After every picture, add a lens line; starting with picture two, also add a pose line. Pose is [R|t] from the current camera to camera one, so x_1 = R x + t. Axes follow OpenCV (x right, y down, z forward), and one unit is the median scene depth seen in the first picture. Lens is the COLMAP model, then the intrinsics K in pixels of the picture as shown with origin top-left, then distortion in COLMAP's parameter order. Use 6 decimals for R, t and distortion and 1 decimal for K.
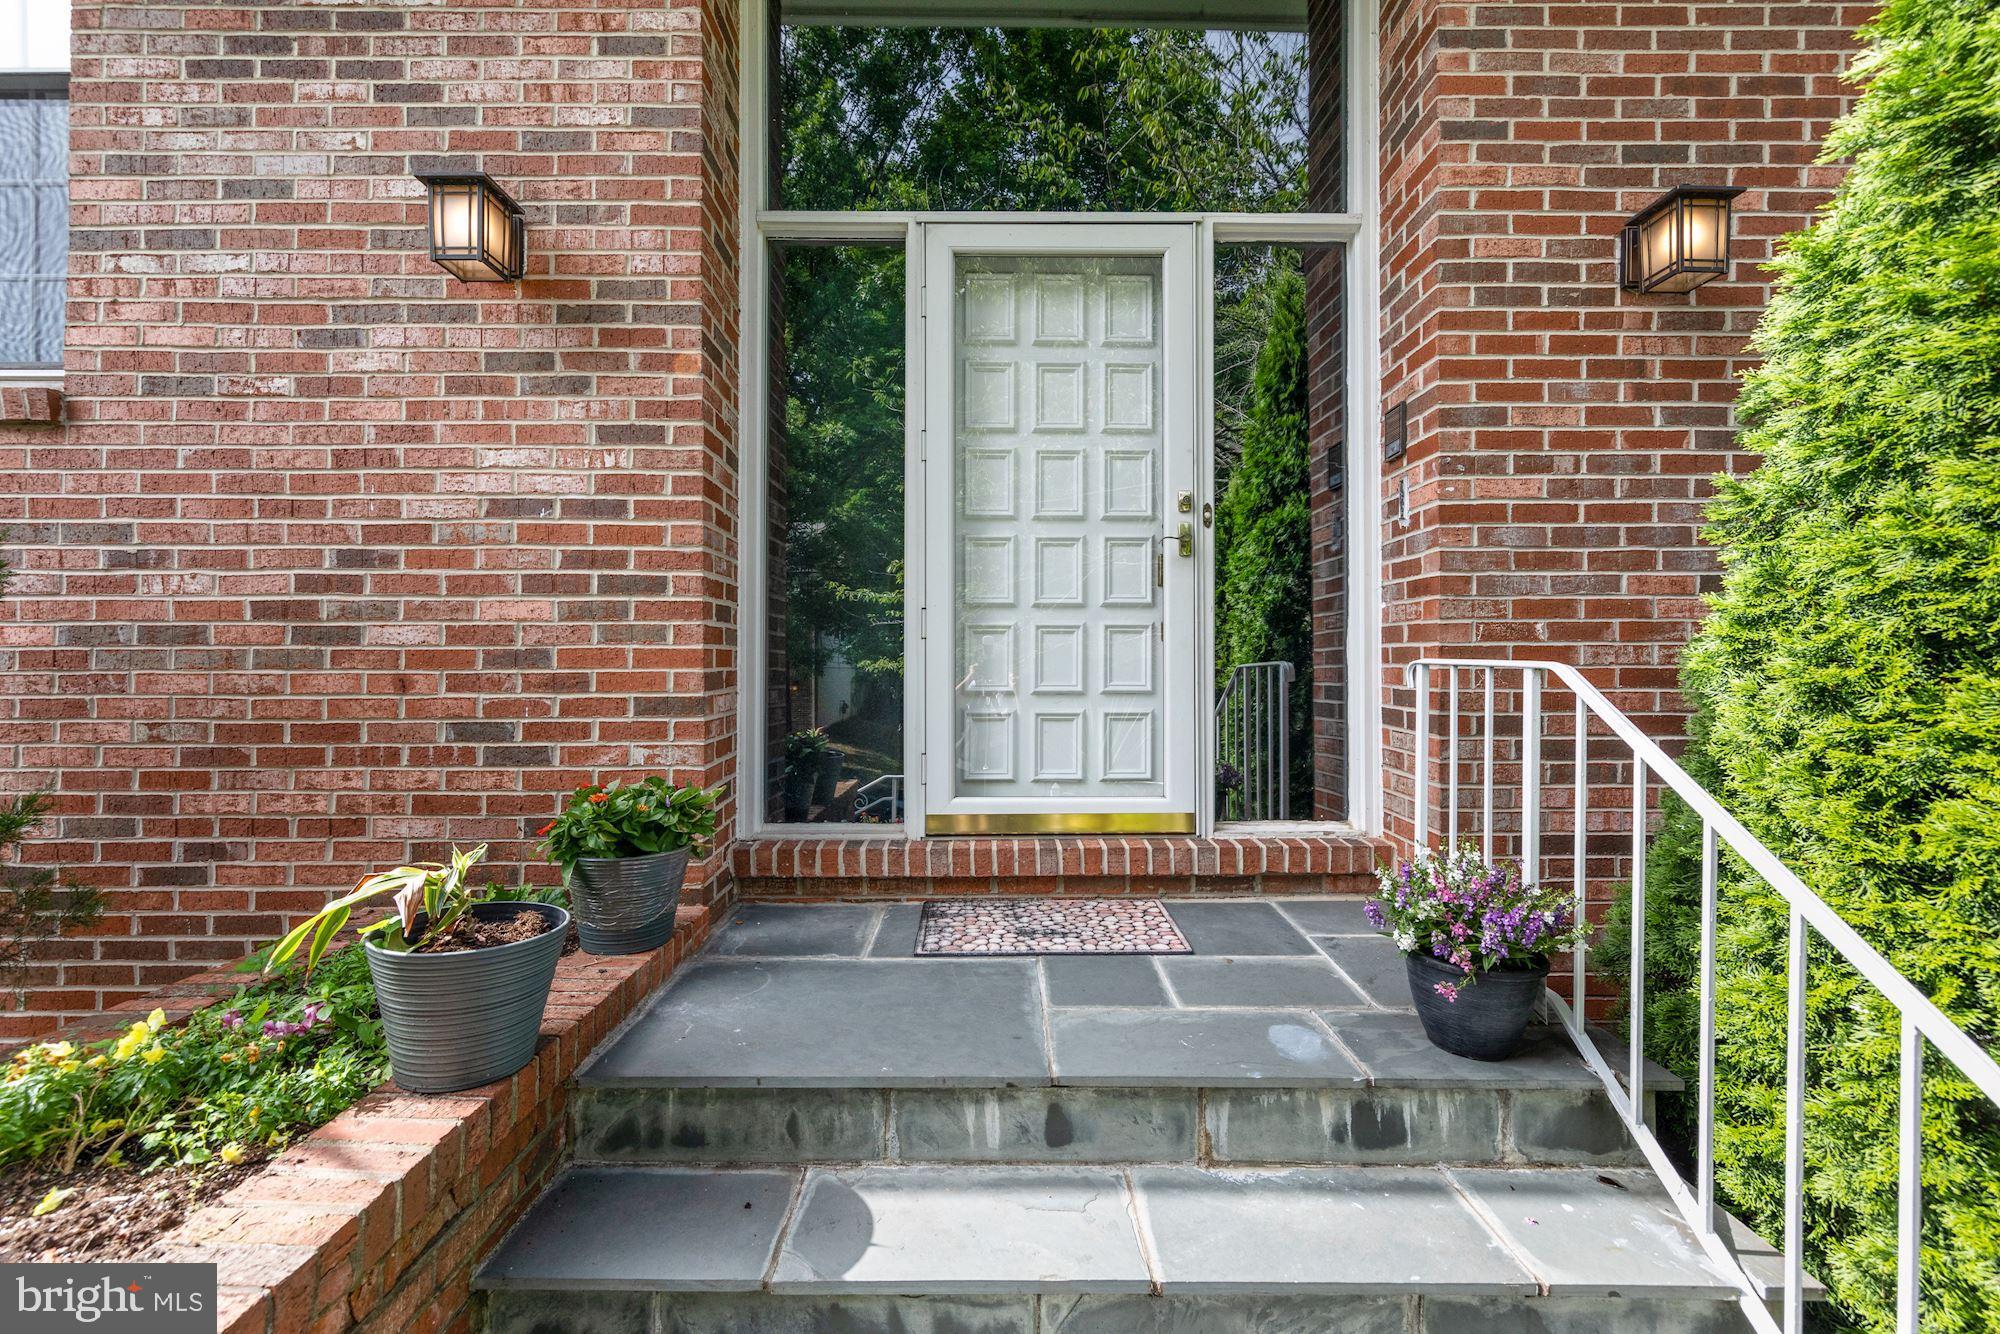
lens RADIAL K [[840.0, 0, 1000.0], [0, 840.0, 667.0], [0, 0, 1]] dist [0.020194, -0.010476]
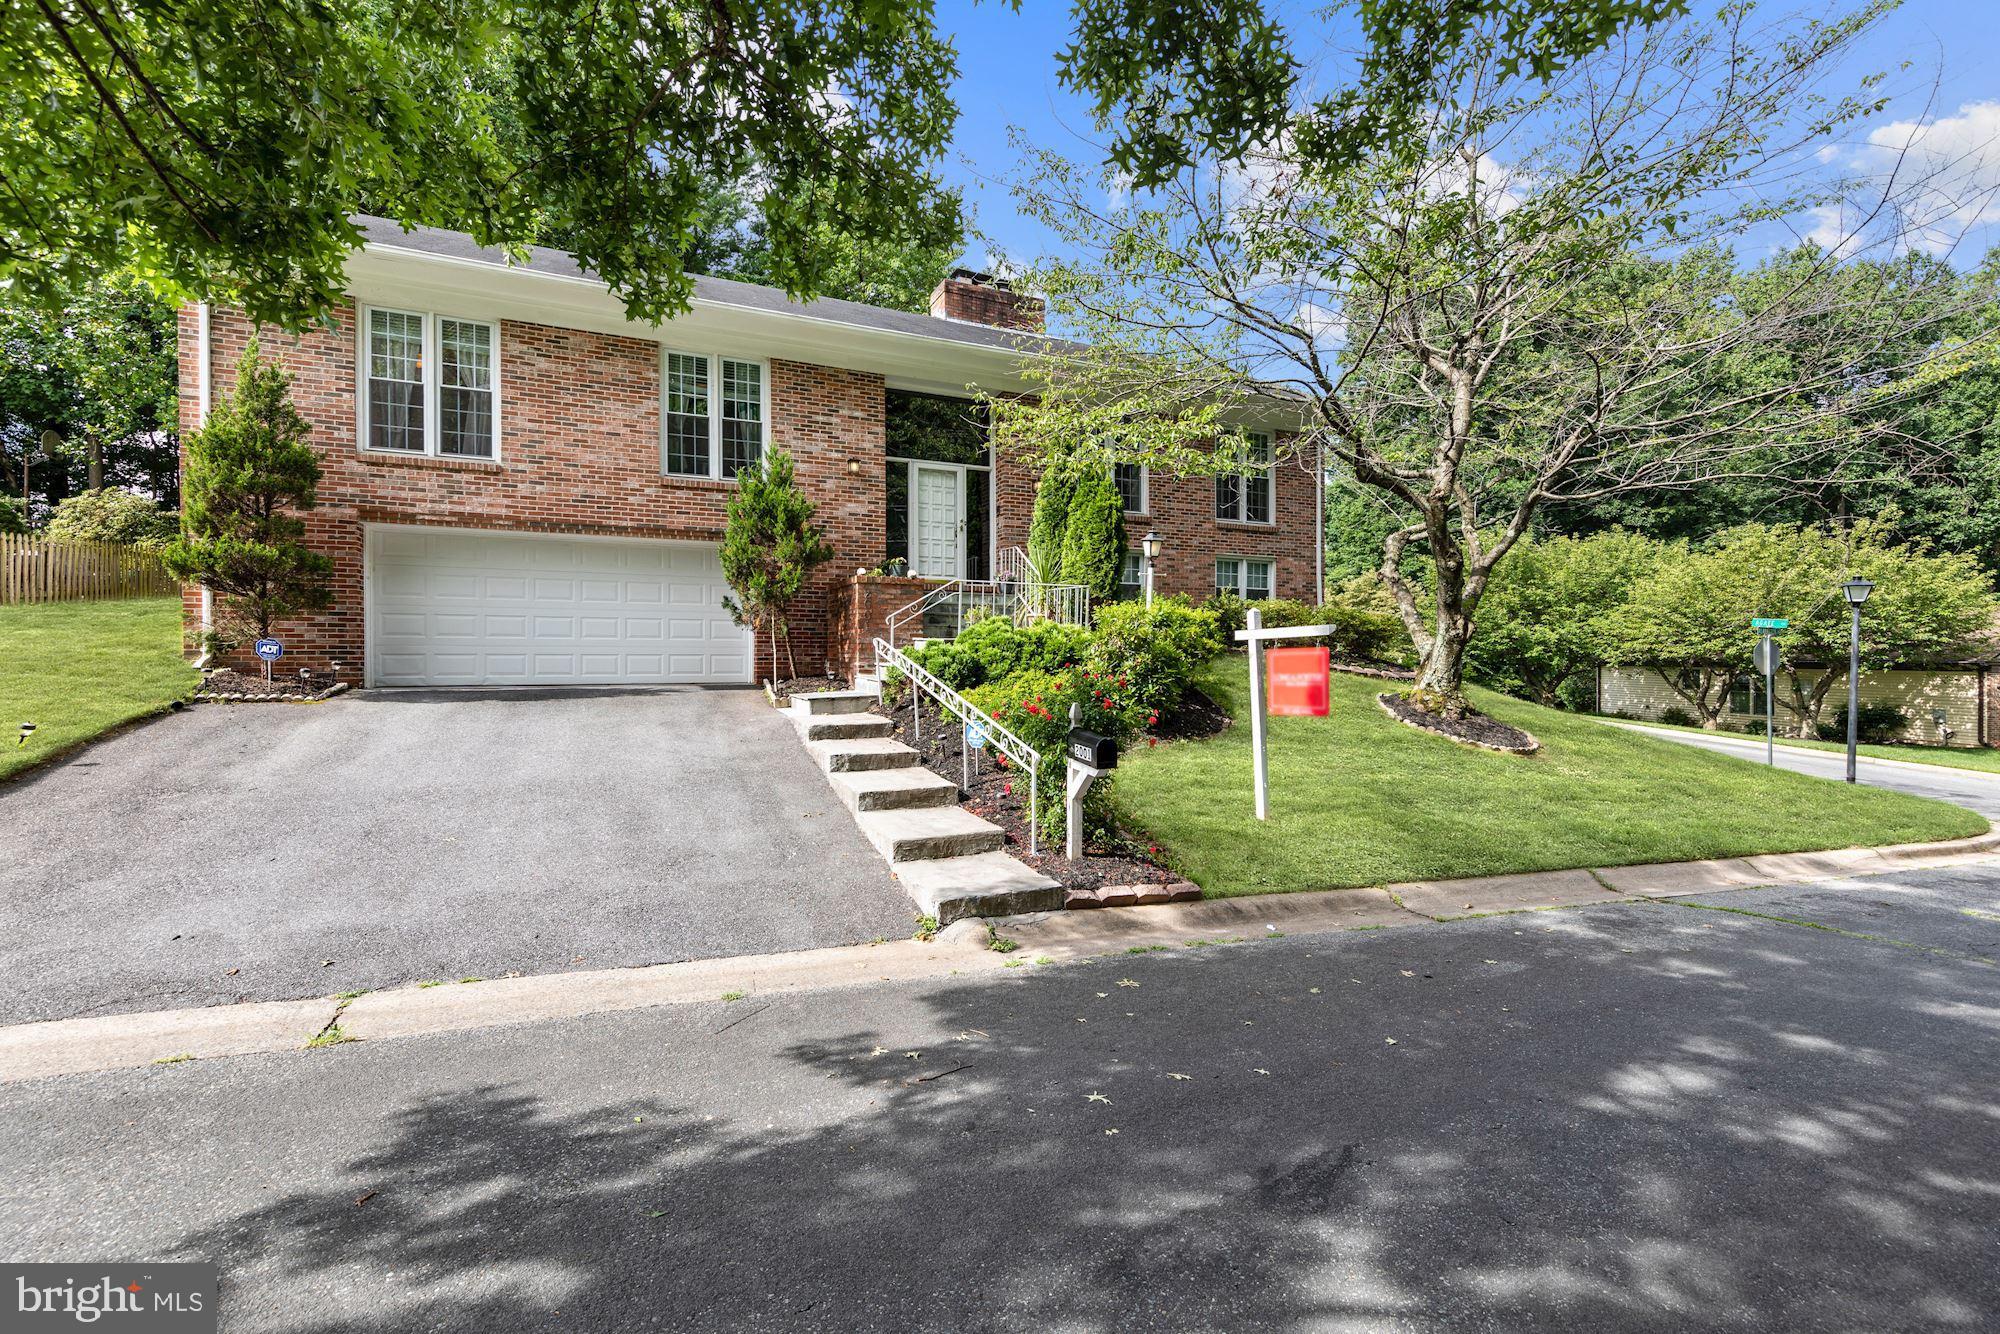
lens RADIAL K [[840.0, 0, 1000.0], [0, 840.0, 667.0], [0, 0, 1]] dist [0.020194, -0.010476]
pose [[0.910628, -0.008826, 0.413133, -1.984616], [0.001384, 0.999831, 0.018310, 0.711993], [-0.413225, -0.016102, 0.910487, -4.439080]]
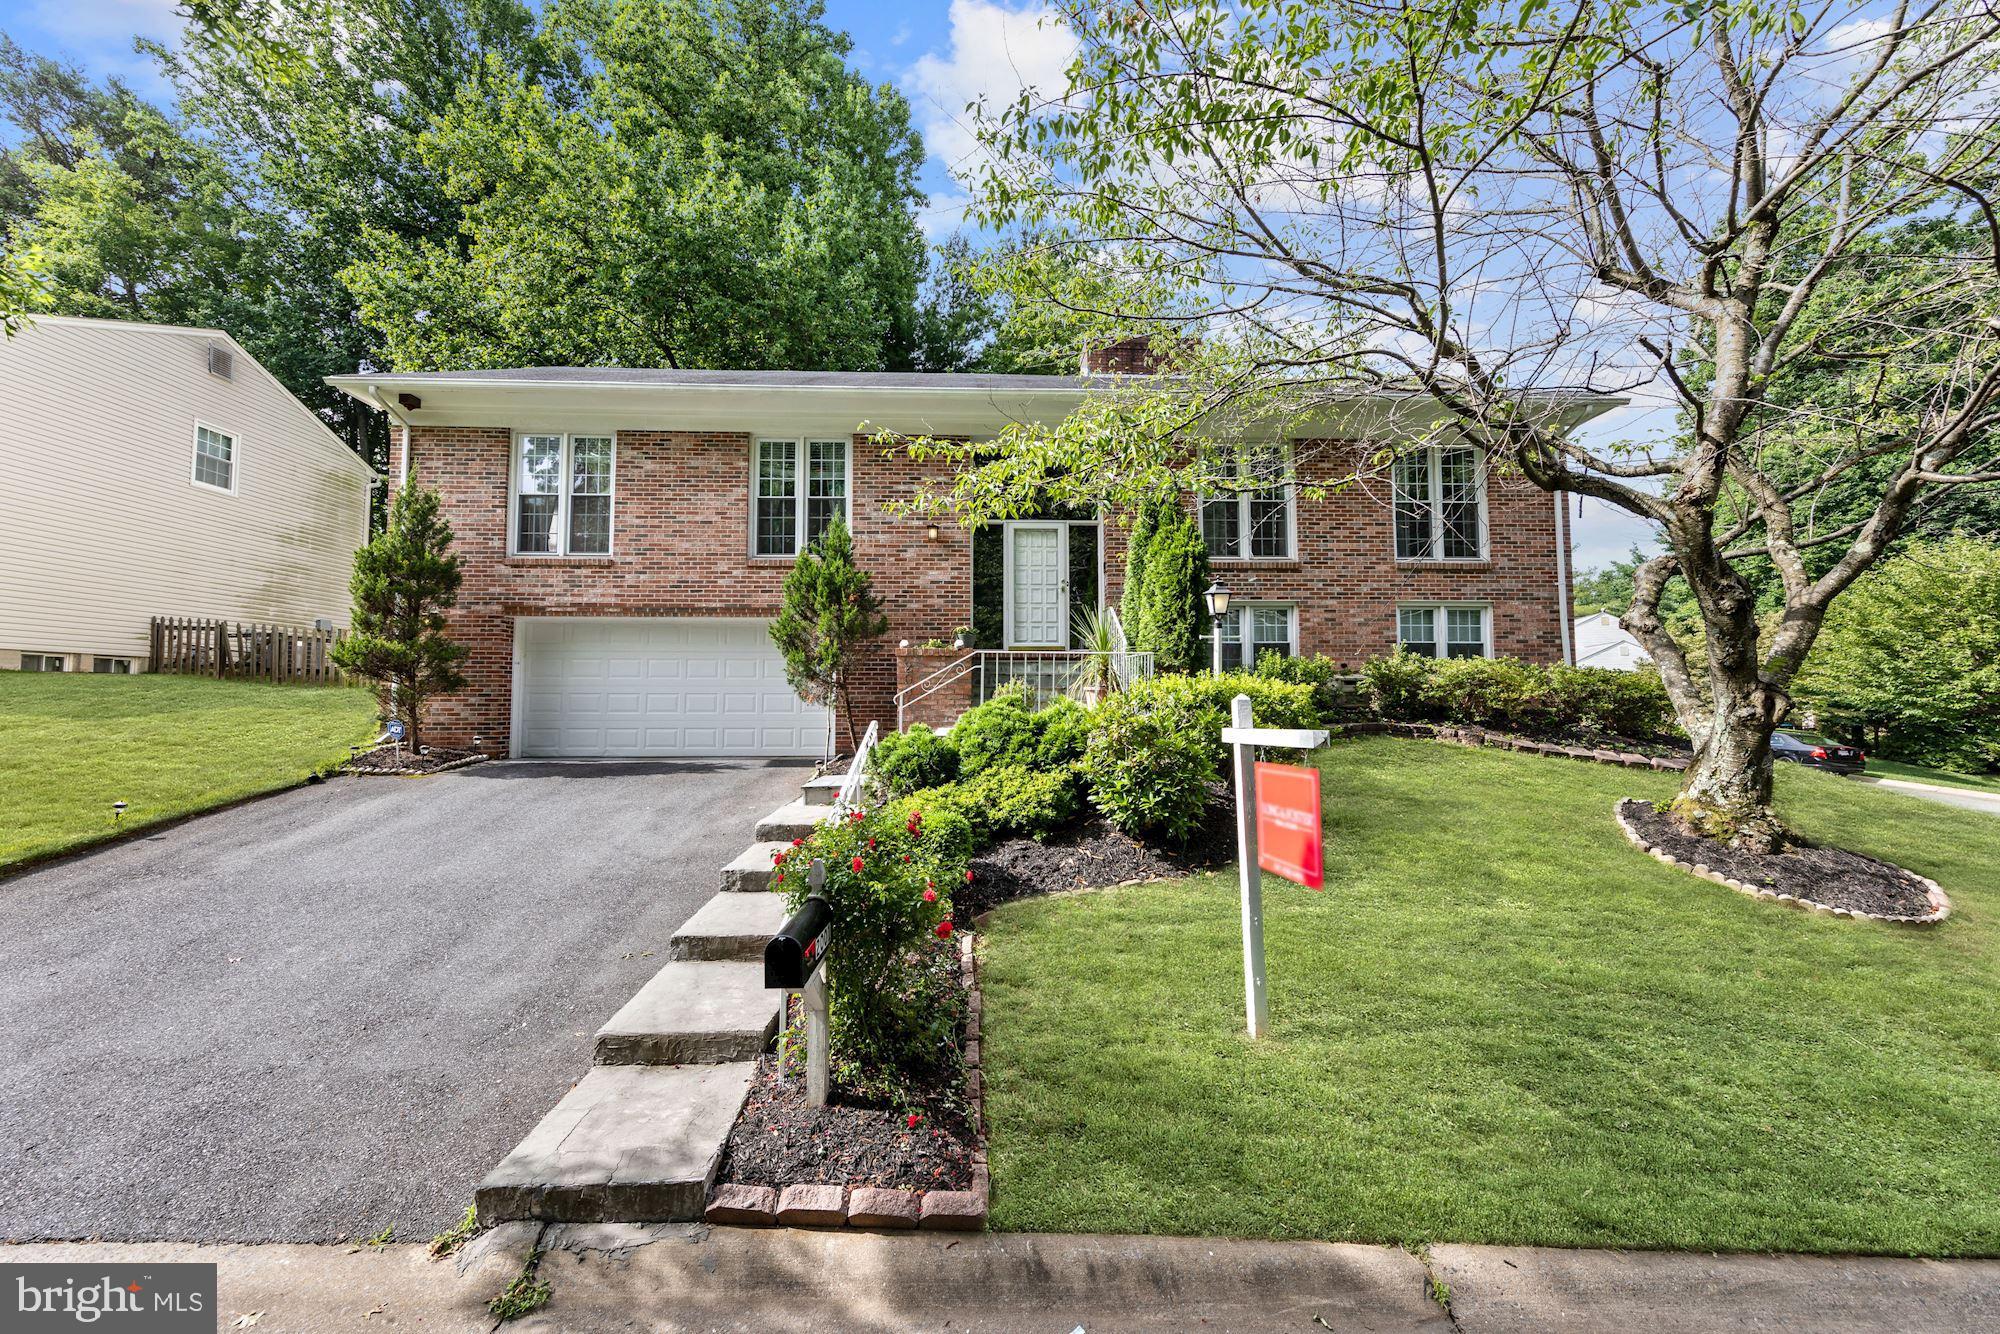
lens RADIAL K [[745.4, 0, 1000.0], [0, 745.4, 667.0], [0, 0, 1]] dist [0.010033, -0.000120]
pose [[0.999311, -0.001957, 0.037064, -0.339798], [0.003509, 0.999117, -0.041857, 0.542929], [-0.036949, 0.041958, 0.998436, -3.681295]]
